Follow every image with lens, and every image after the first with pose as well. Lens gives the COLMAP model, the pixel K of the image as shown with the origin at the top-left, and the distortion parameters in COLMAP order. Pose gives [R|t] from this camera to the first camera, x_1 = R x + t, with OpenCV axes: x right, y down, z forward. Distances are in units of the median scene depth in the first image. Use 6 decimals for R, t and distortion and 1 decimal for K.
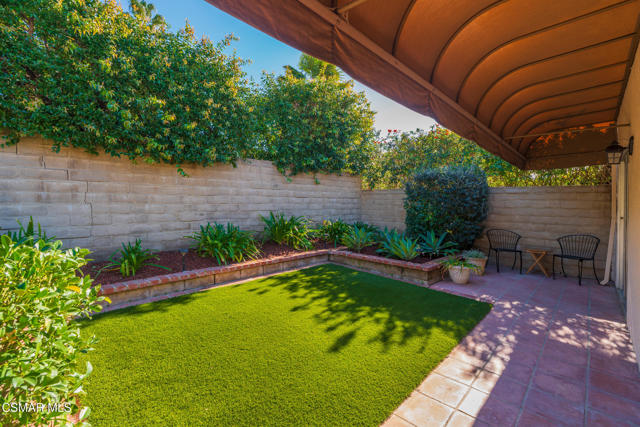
lens RADIAL K [[279.8, 0, 320.0], [0, 279.8, 213.5], [0, 0, 1]] dist [-0.002199, -0.000657]
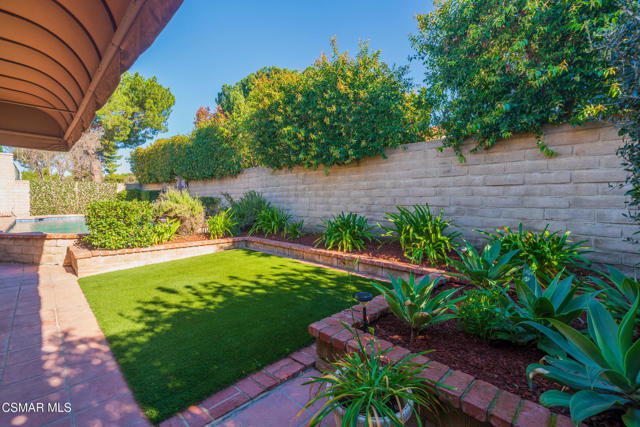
lens RADIAL K [[279.8, 0, 320.0], [0, 279.8, 213.5], [0, 0, 1]] dist [-0.002199, -0.000657]
pose [[-0.010778, 0.036037, -0.999292, 1.115381], [-0.050506, 0.998055, 0.036537, -0.003661], [0.998666, 0.050864, -0.008937, 1.358514]]
